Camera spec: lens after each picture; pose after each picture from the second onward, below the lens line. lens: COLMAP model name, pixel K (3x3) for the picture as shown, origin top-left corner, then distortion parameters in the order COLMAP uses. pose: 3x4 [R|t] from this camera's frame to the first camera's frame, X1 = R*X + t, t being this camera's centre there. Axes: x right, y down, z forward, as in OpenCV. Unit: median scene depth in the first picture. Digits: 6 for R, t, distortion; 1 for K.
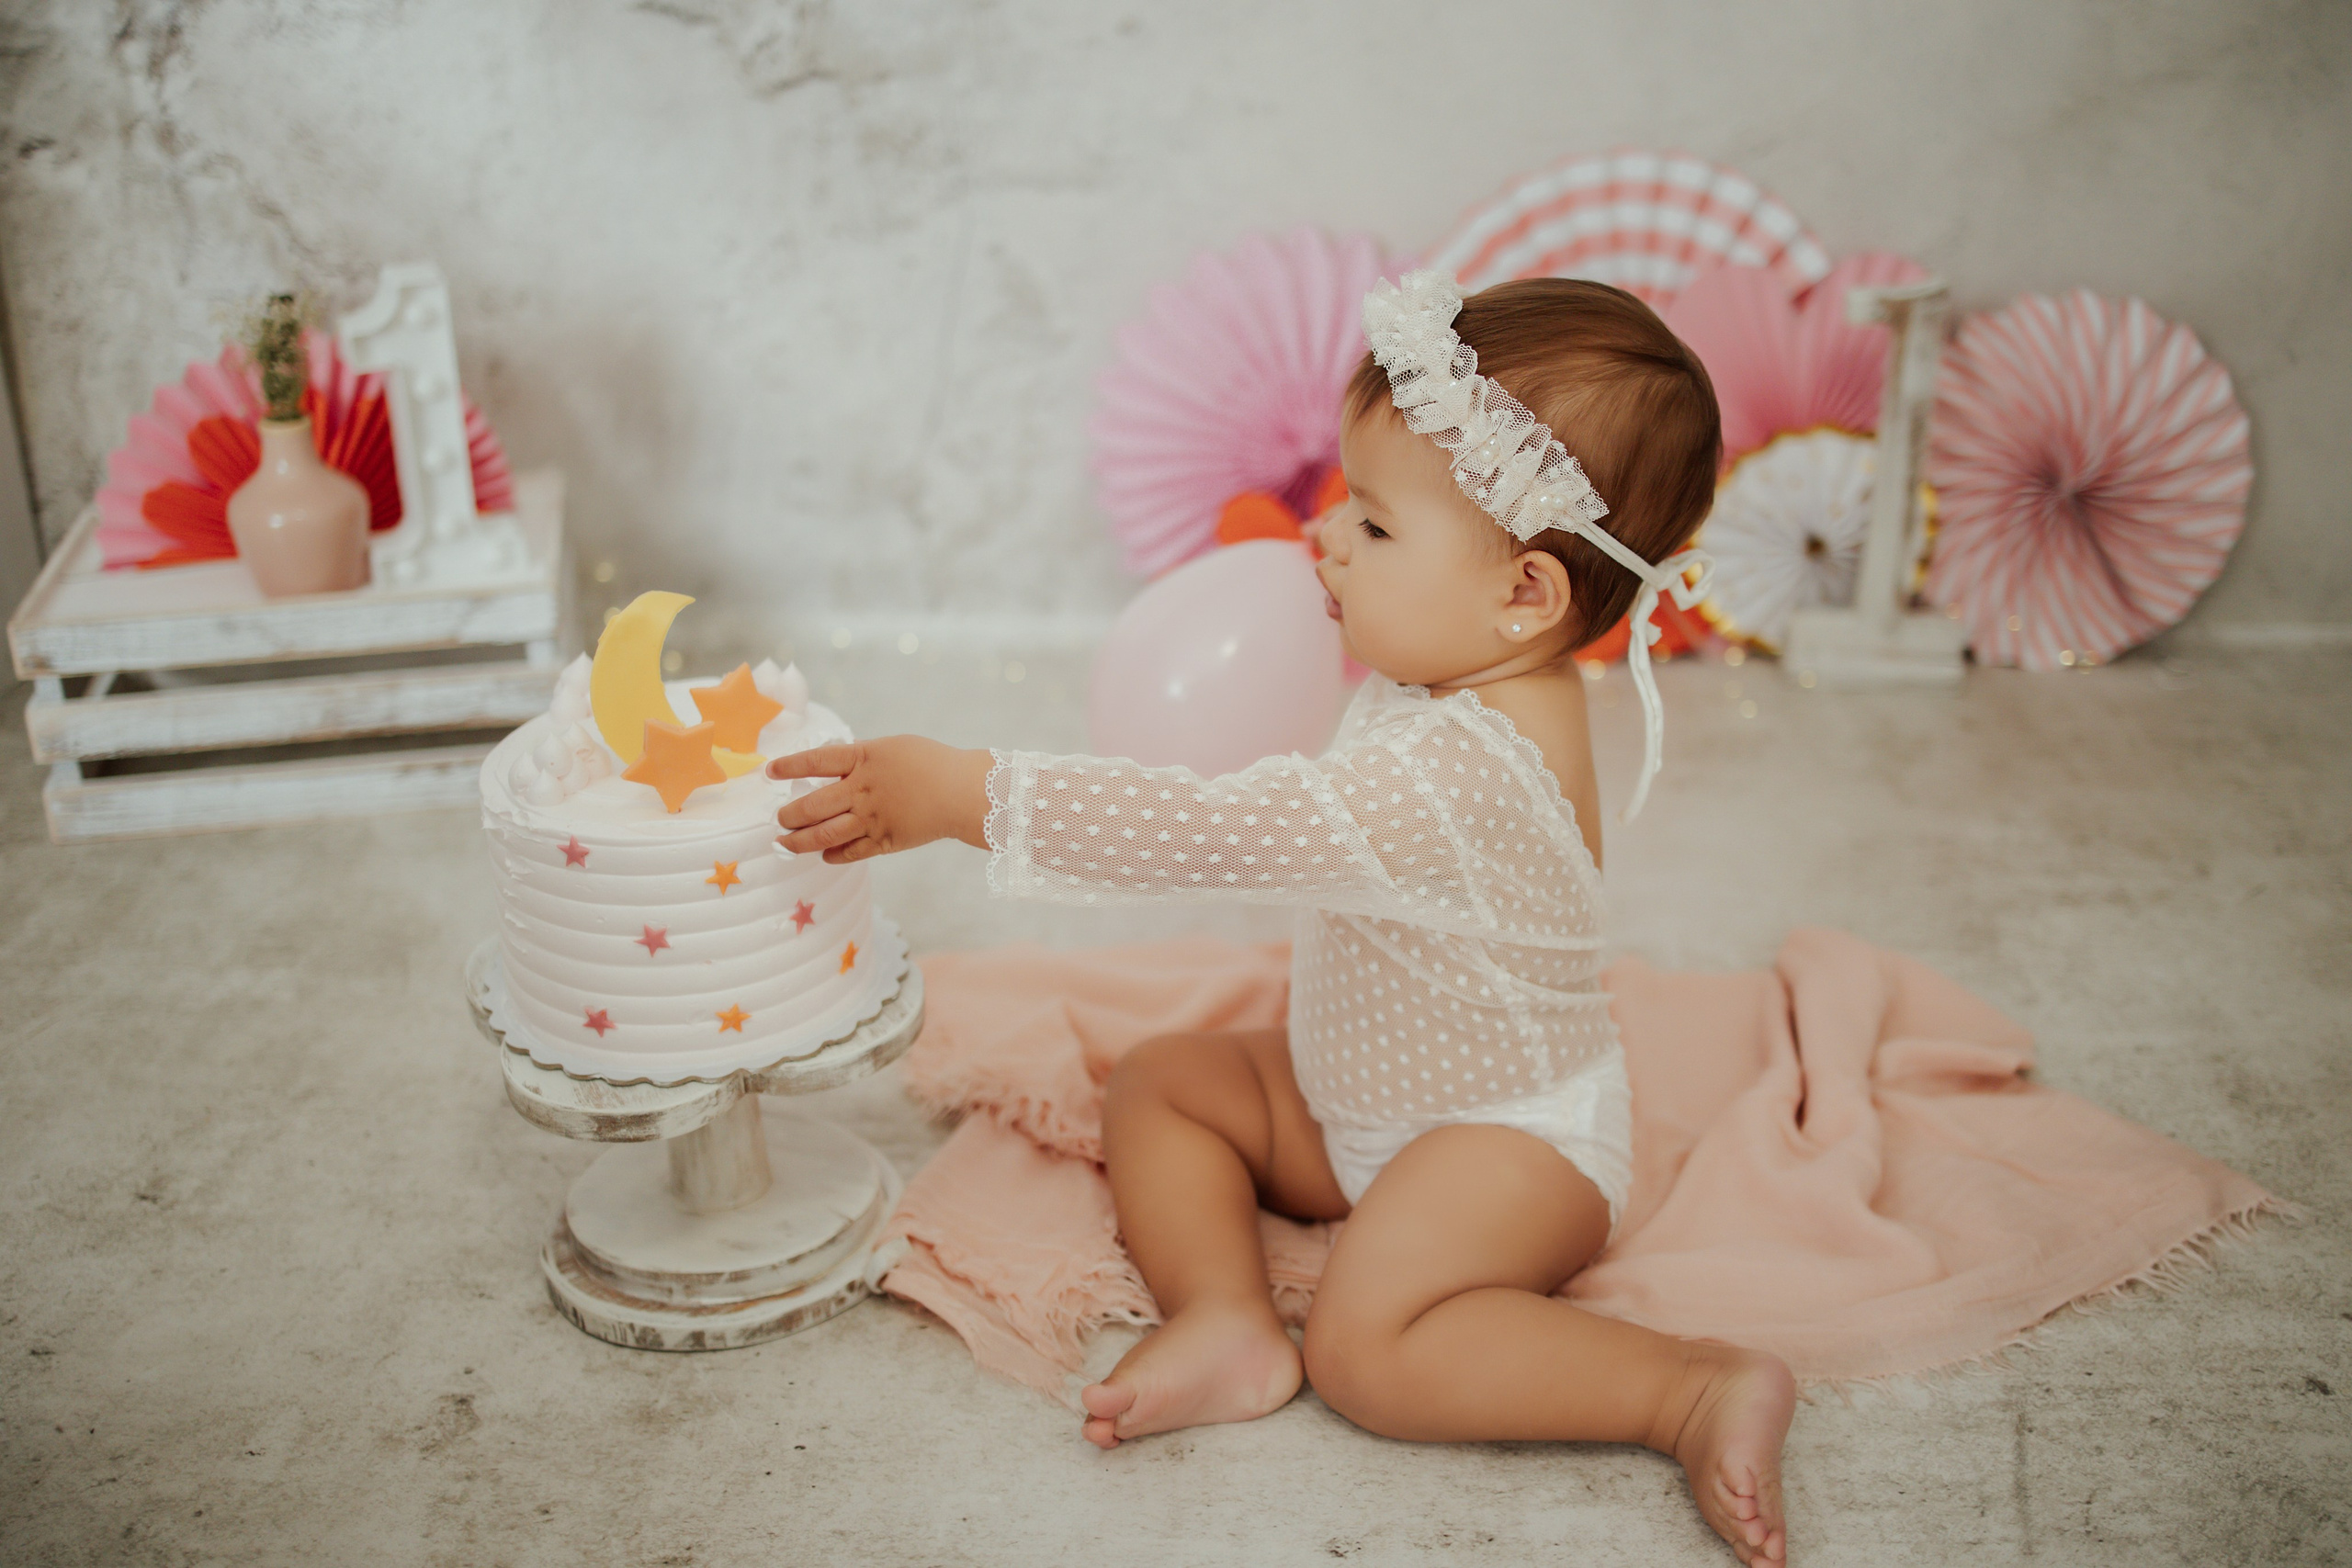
lens RADIAL K [[2401.7, 0, 1194.4], [0, 2401.7, 781.6], [0, 0, 1]] dist [-0.062486, 0.000000]
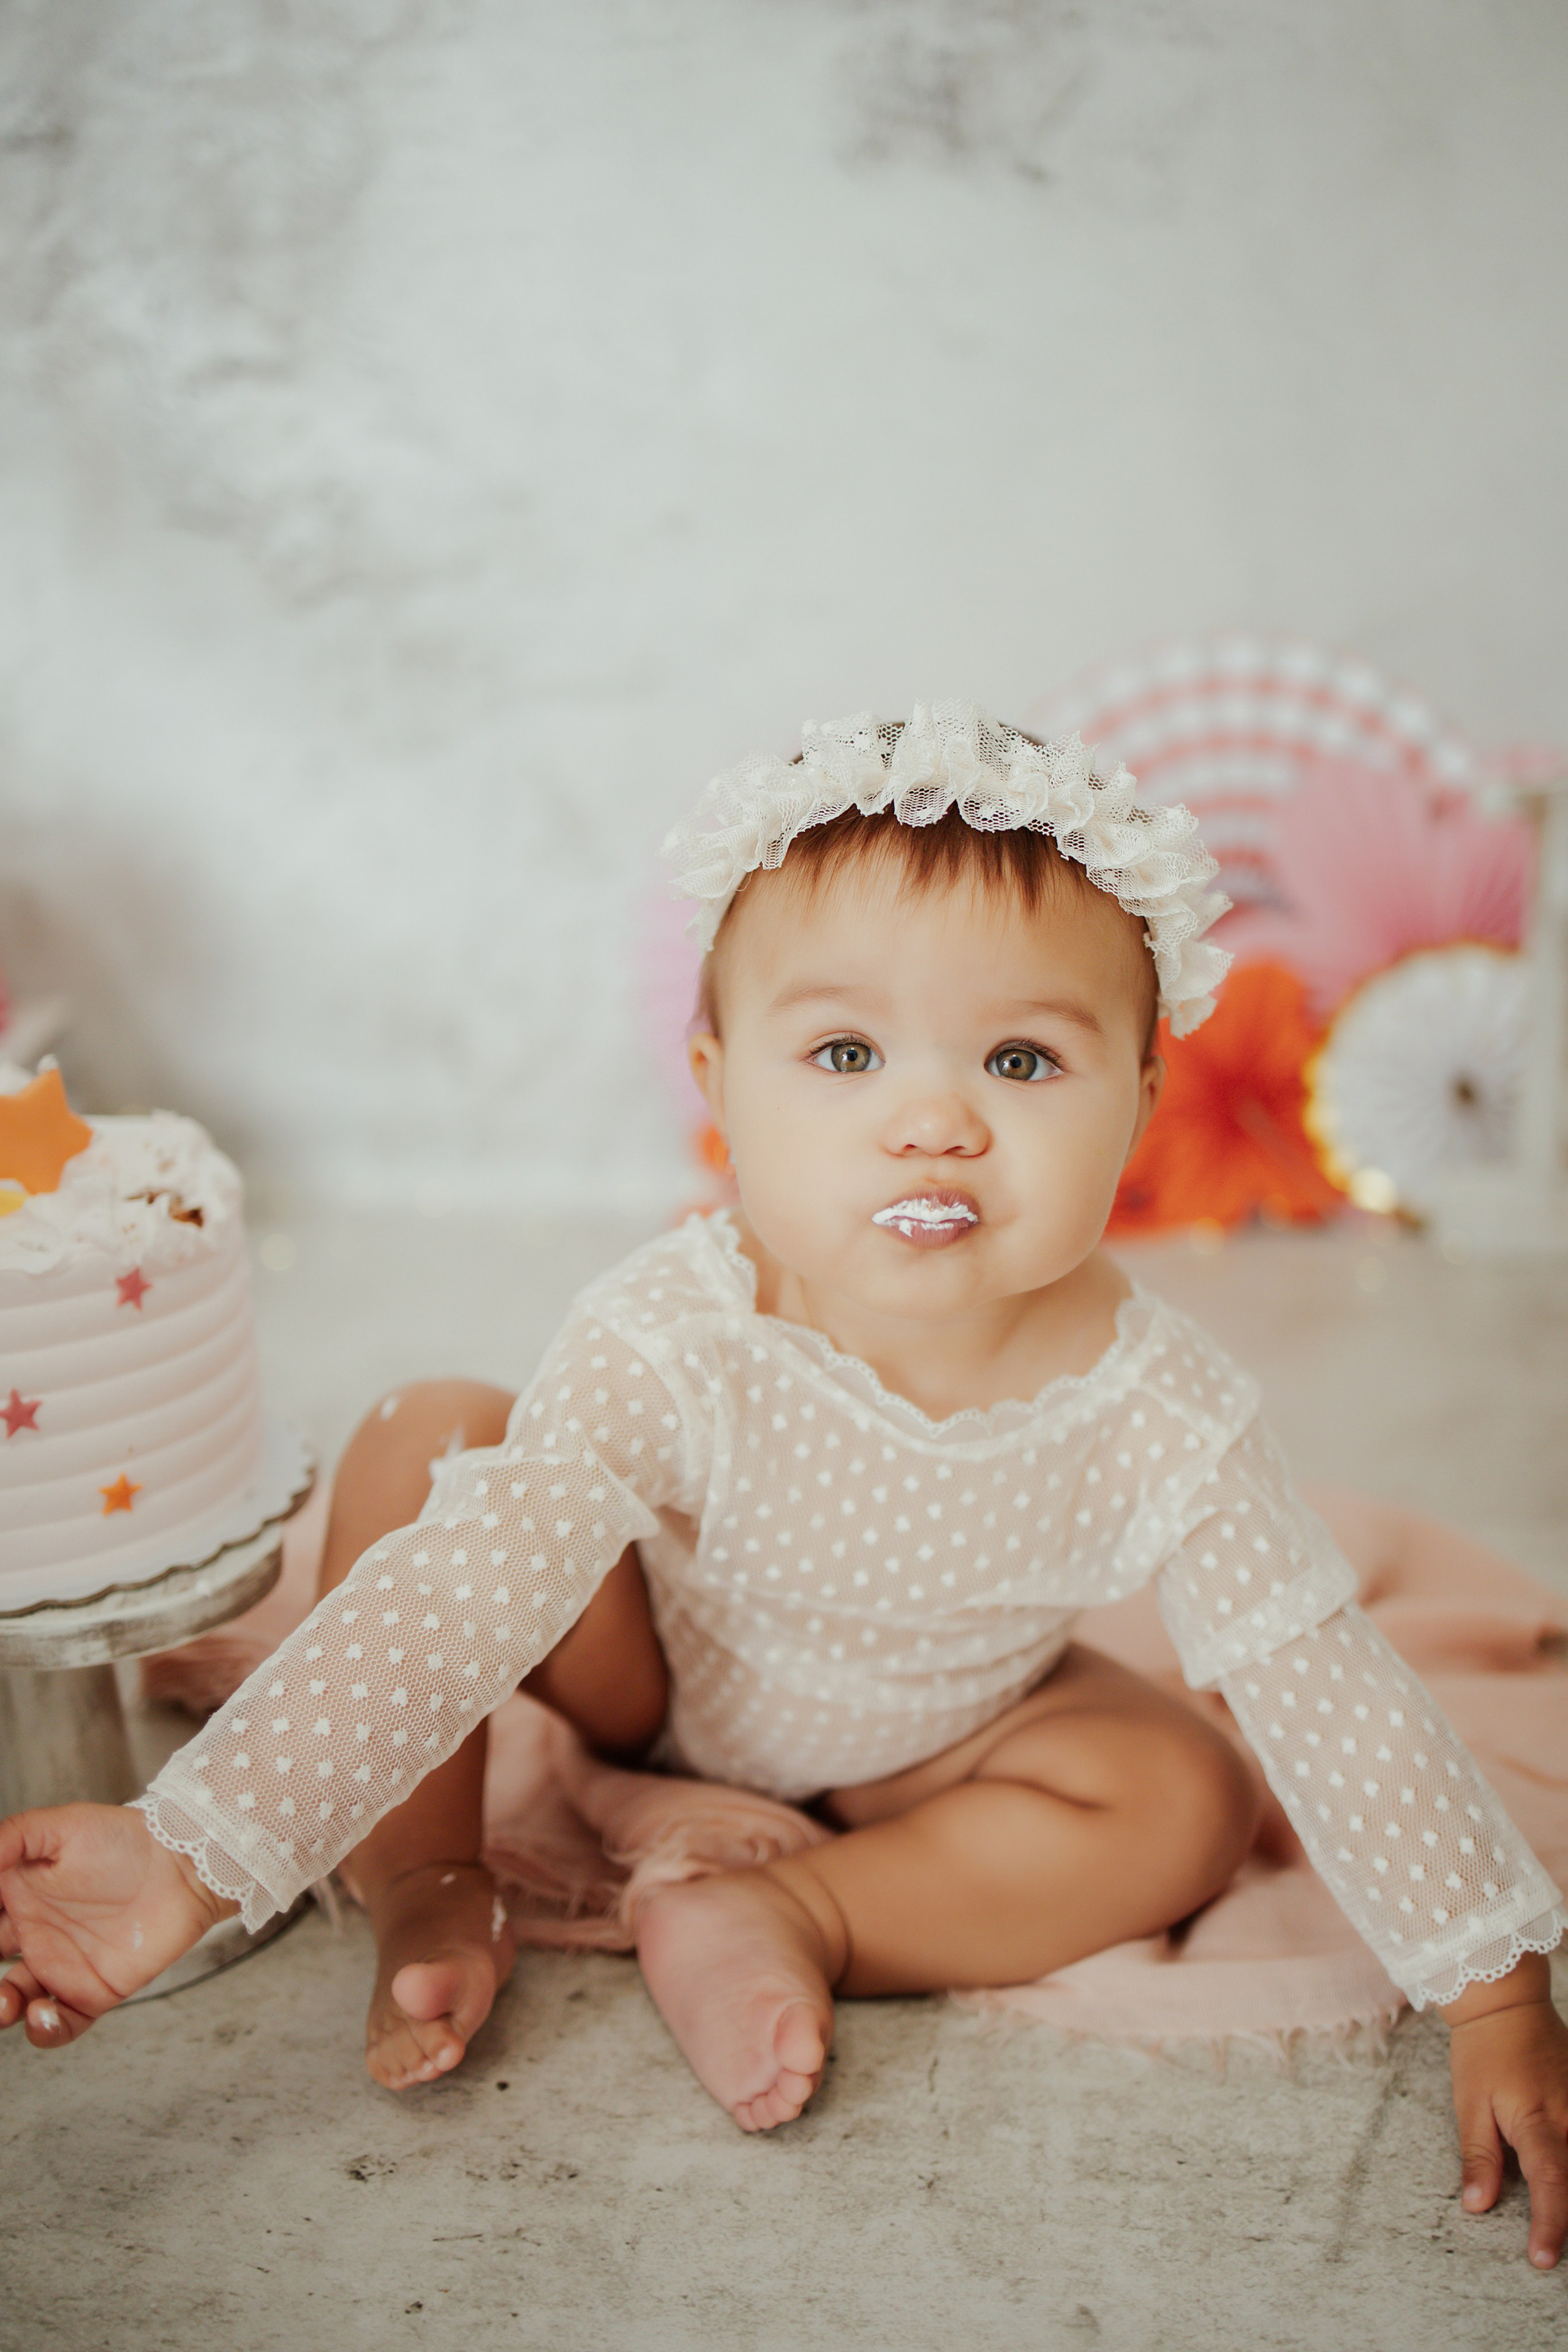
lens RADIAL K [[2402.0, 0, 790.1], [0, 2402.0, 1192.2], [0, 0, 1]] dist [-0.062486, 0.000000]
pose [[0.986283, 0.010851, -0.164707, 0.171769], [-0.035615, 0.988323, -0.148155, 0.073105], [0.161176, 0.151989, 0.975152, 0.152216]]
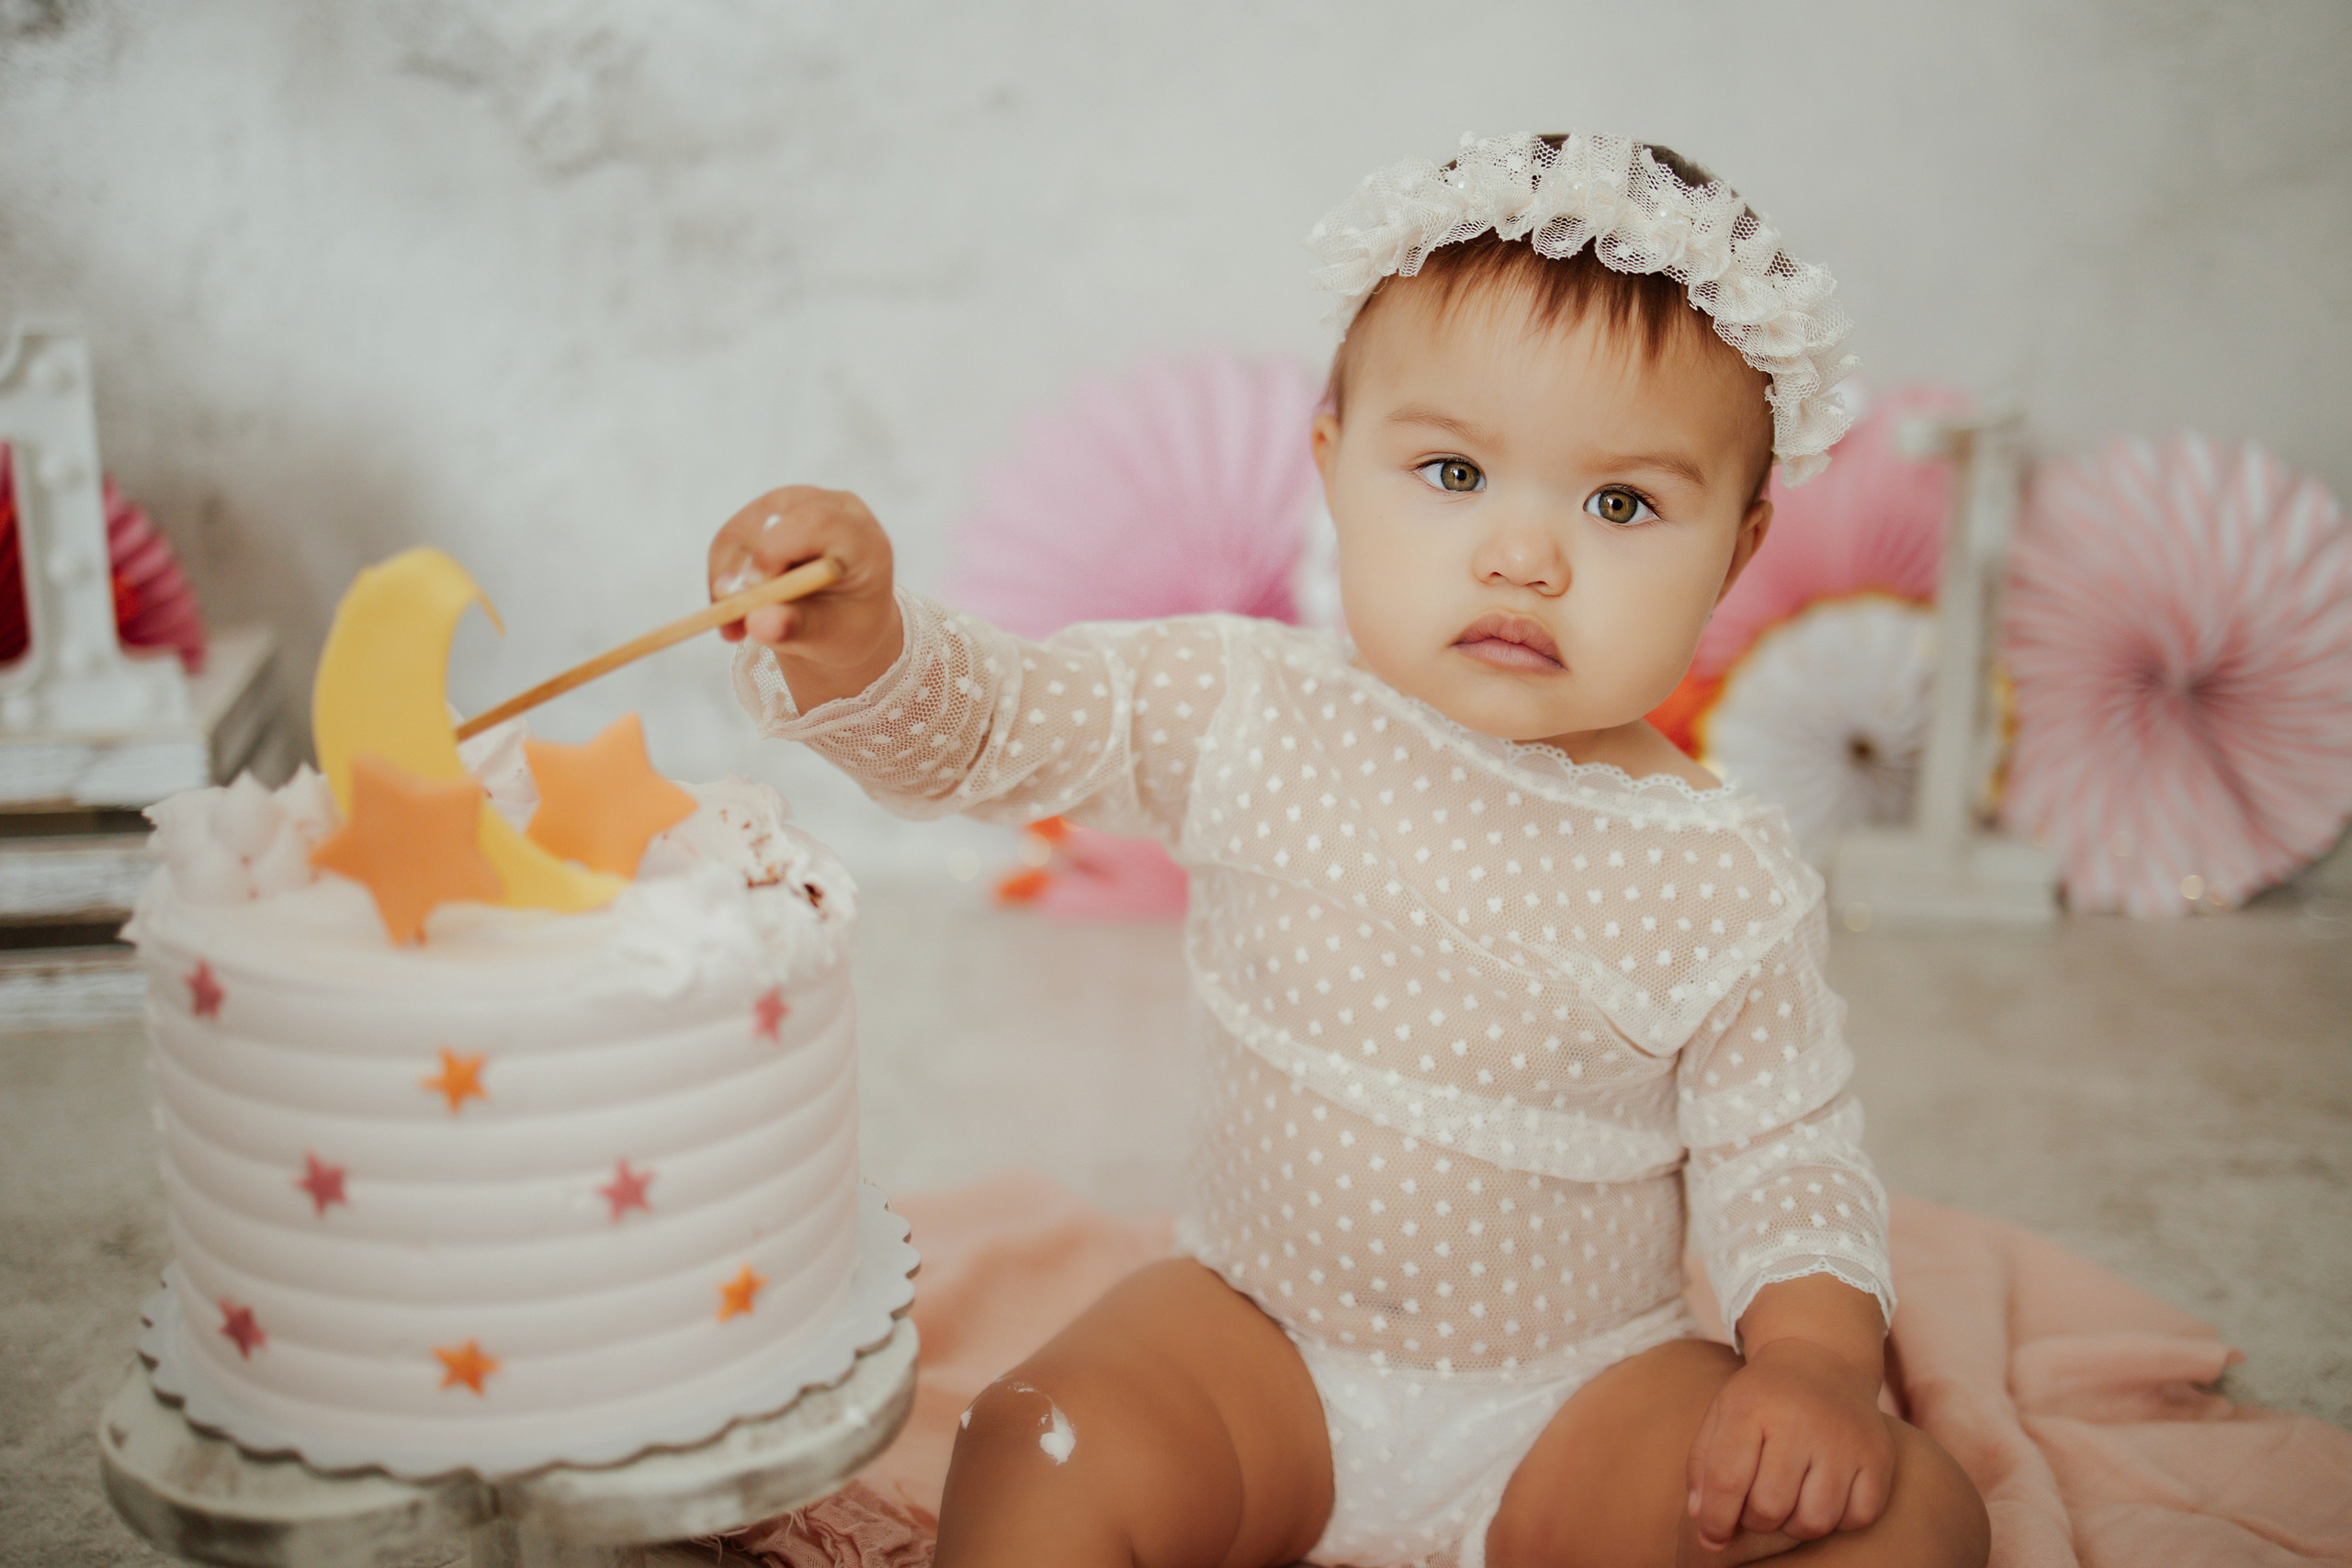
lens RADIAL K [[2401.7, 0, 1184.3], [0, 2401.7, 789.1], [0, 0, 1]] dist [-0.062486, 0.000000]
pose [[0.999901, 0.014079, -0.000417, 0.038983], [-0.013942, 0.985101, -0.171411, 0.055121], [-0.002003, 0.171400, 0.985200, 0.238239]]
